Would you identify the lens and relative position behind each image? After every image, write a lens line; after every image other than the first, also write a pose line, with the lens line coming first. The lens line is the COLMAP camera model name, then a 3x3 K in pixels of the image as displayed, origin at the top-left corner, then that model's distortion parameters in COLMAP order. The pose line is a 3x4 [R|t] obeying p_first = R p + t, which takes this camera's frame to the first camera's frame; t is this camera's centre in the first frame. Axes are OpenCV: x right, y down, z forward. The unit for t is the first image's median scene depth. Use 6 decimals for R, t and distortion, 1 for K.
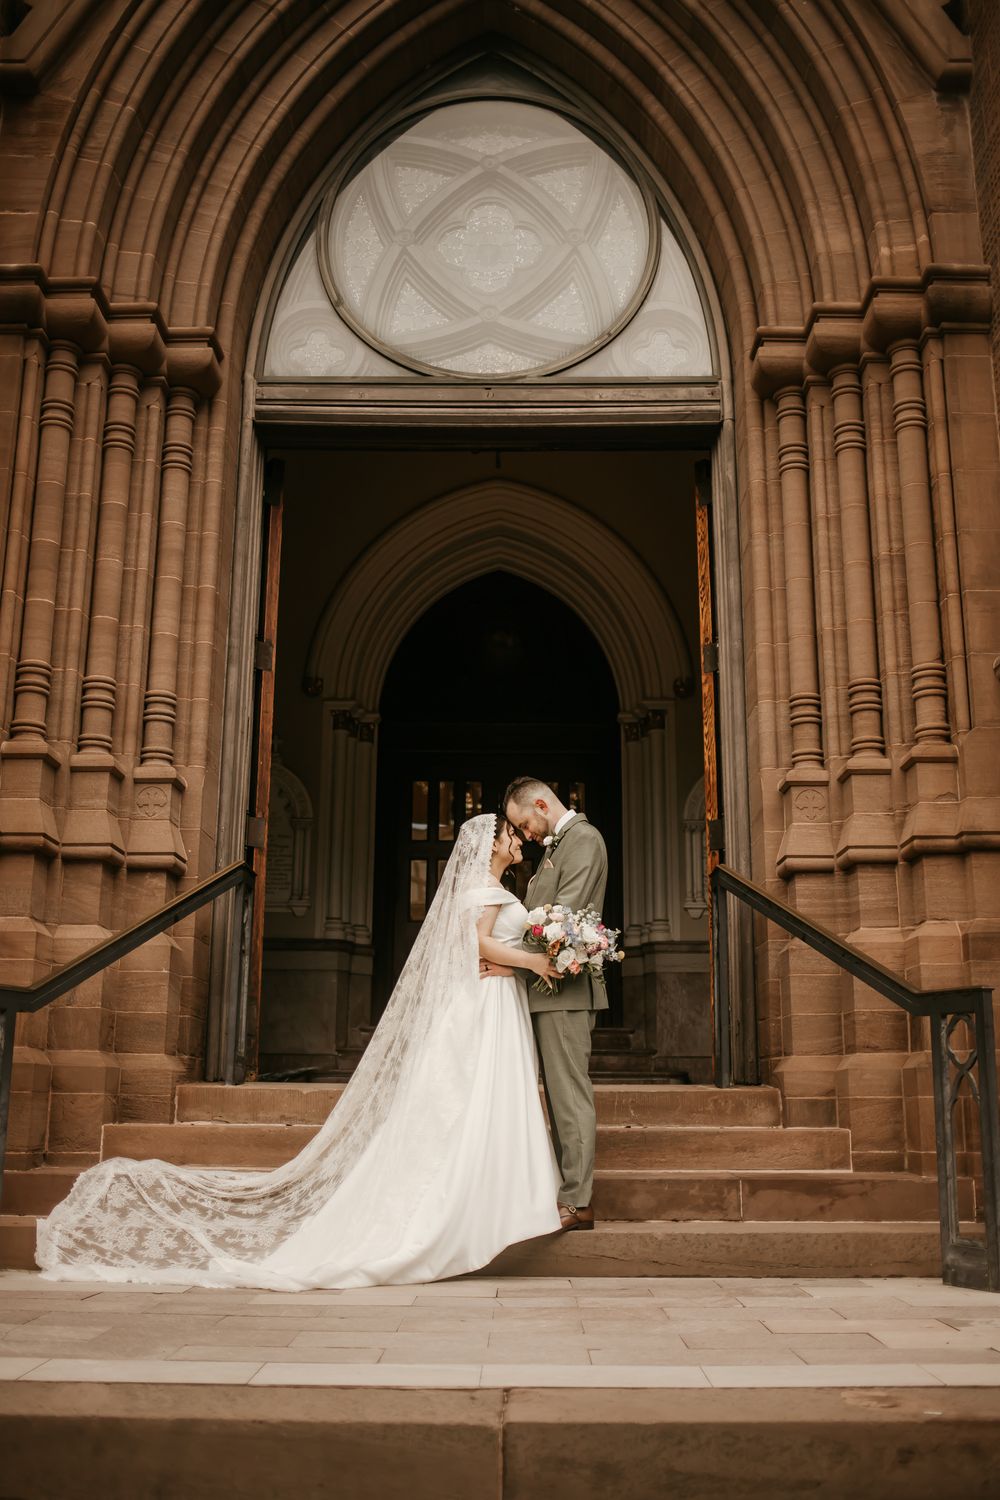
lens RADIAL K [[1390.8, 0, 500.0], [0, 1390.8, 750.0], [0, 0, 1]] dist [-0.094304, 0.079472]
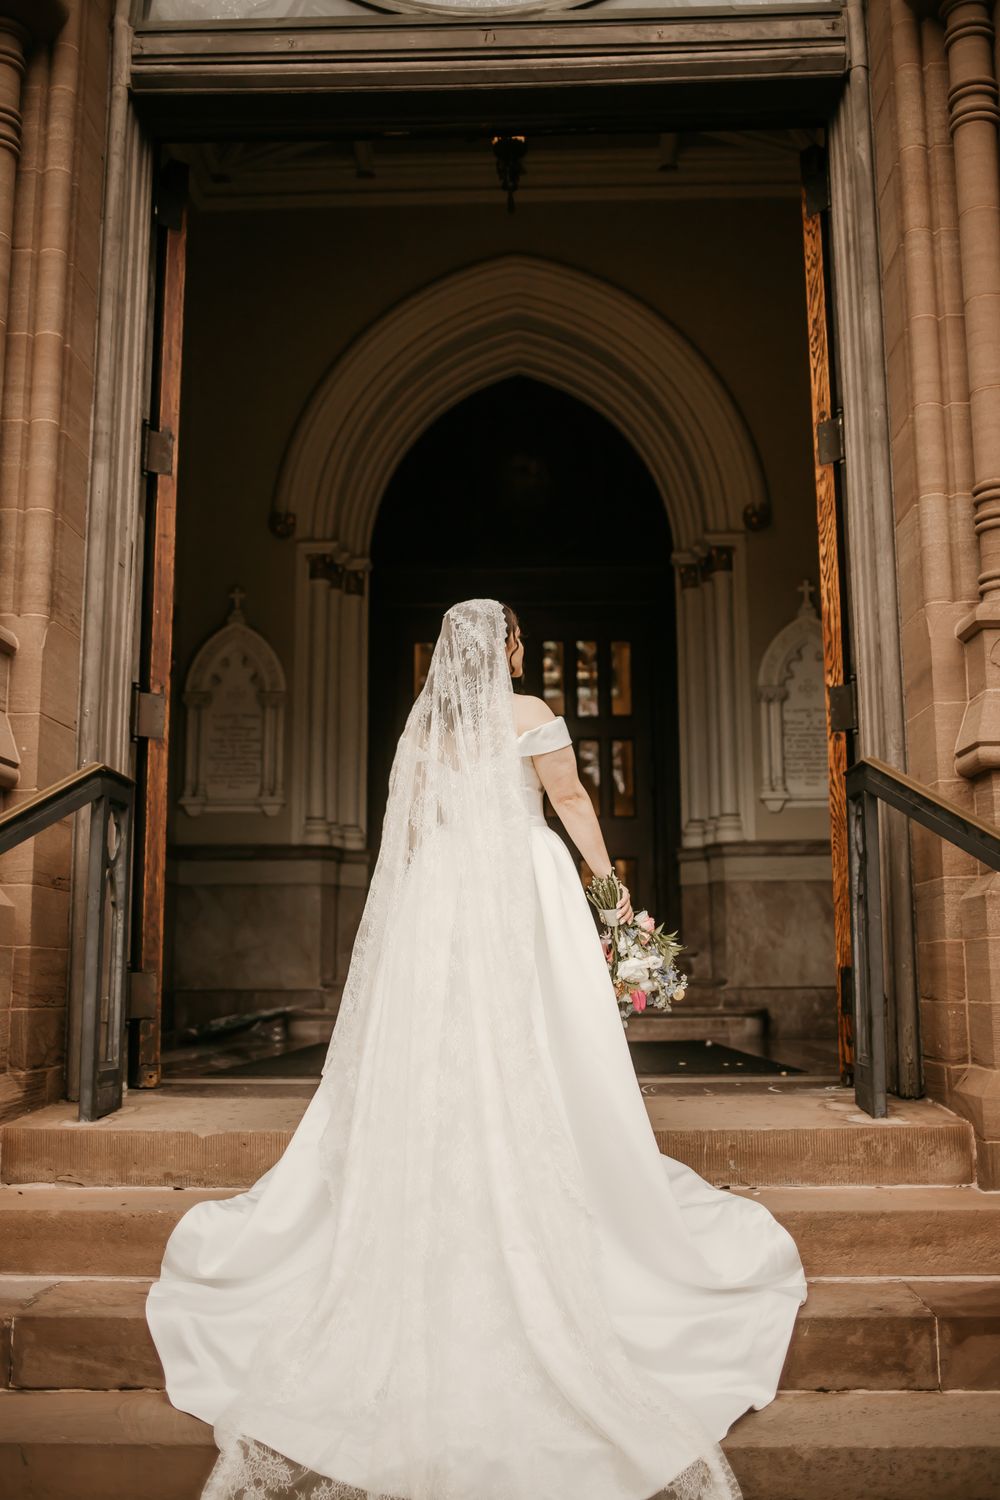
lens RADIAL K [[1390.8, 0, 500.0], [0, 1390.8, 750.0], [0, 0, 1]] dist [-0.094304, 0.079472]
pose [[0.999570, -0.015480, -0.024910, 0.008735], [0.017733, 0.995513, 0.092948, 0.016761], [0.023359, -0.093350, 0.995359, 0.336153]]
